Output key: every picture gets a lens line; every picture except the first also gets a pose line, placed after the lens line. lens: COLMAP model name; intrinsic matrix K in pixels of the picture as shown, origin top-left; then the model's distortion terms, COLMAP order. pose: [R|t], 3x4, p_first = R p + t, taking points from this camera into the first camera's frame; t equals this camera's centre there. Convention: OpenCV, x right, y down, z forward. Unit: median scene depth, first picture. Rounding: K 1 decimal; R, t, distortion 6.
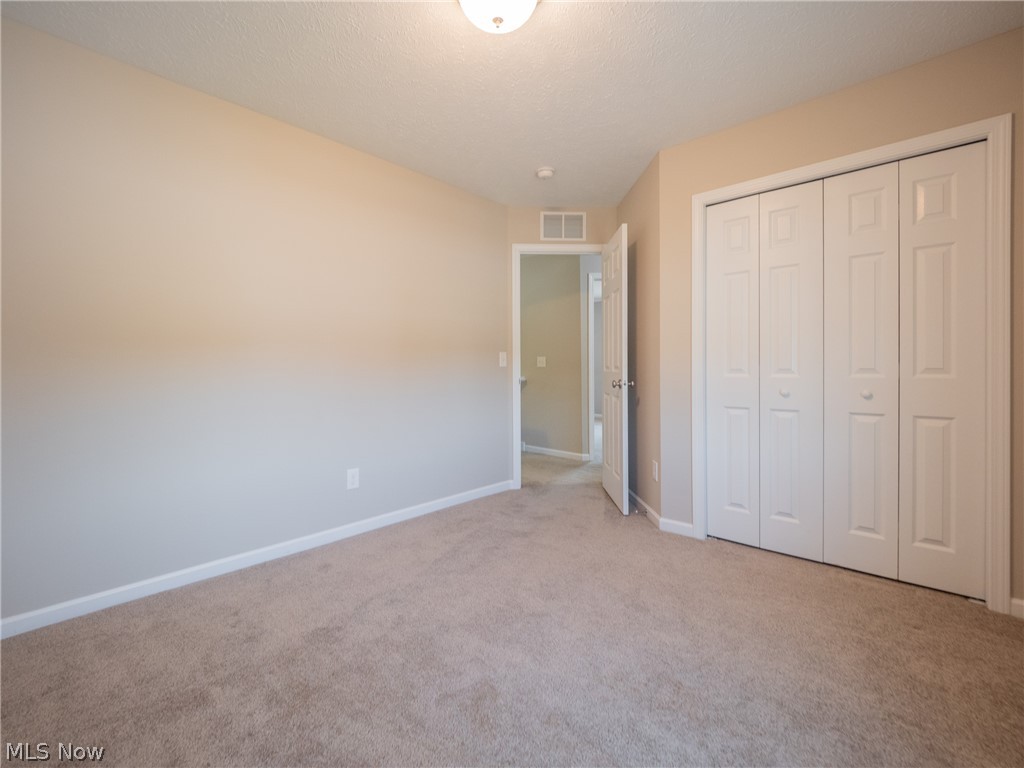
lens RADIAL K [[429.4, 0, 514.5], [0, 429.4, 376.1], [0, 0, 1]] dist [0.000754, -0.000593]
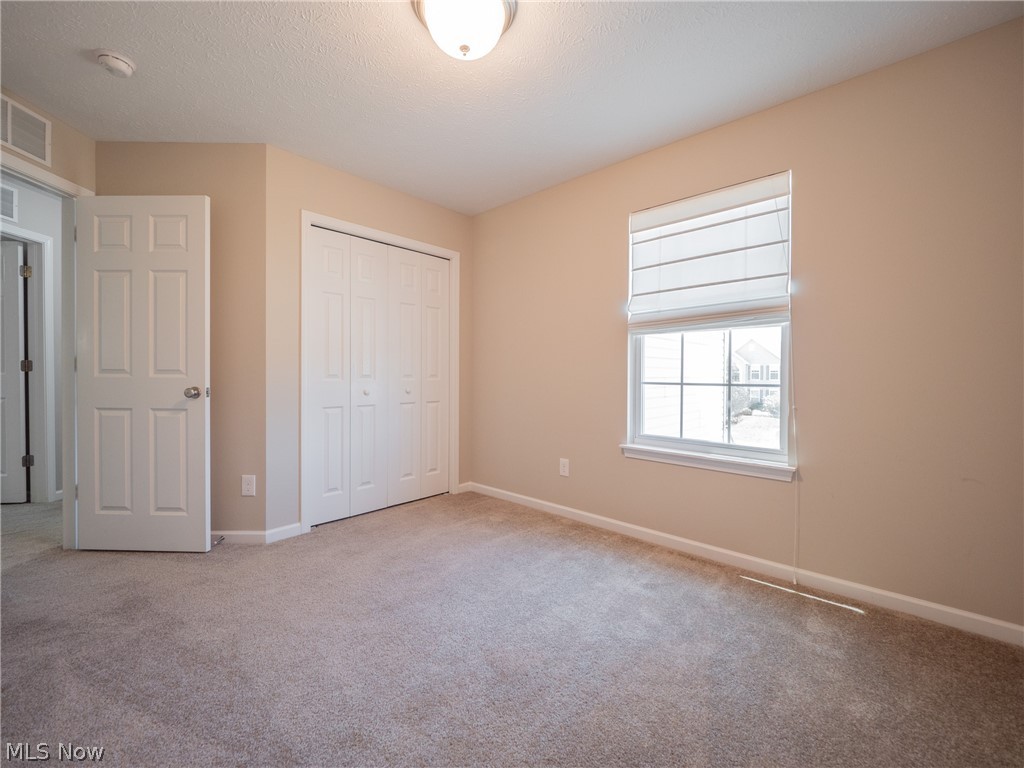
lens RADIAL K [[408.2, 0, 512.0], [0, 408.2, 384.0], [0, 0, 1]] dist [0.000539, 0.000045]
pose [[0.058244, -0.018812, 0.998125, -0.571061], [0.013581, 0.999745, 0.018050, -0.004390], [-0.998210, 0.012505, 0.058484, 0.439289]]
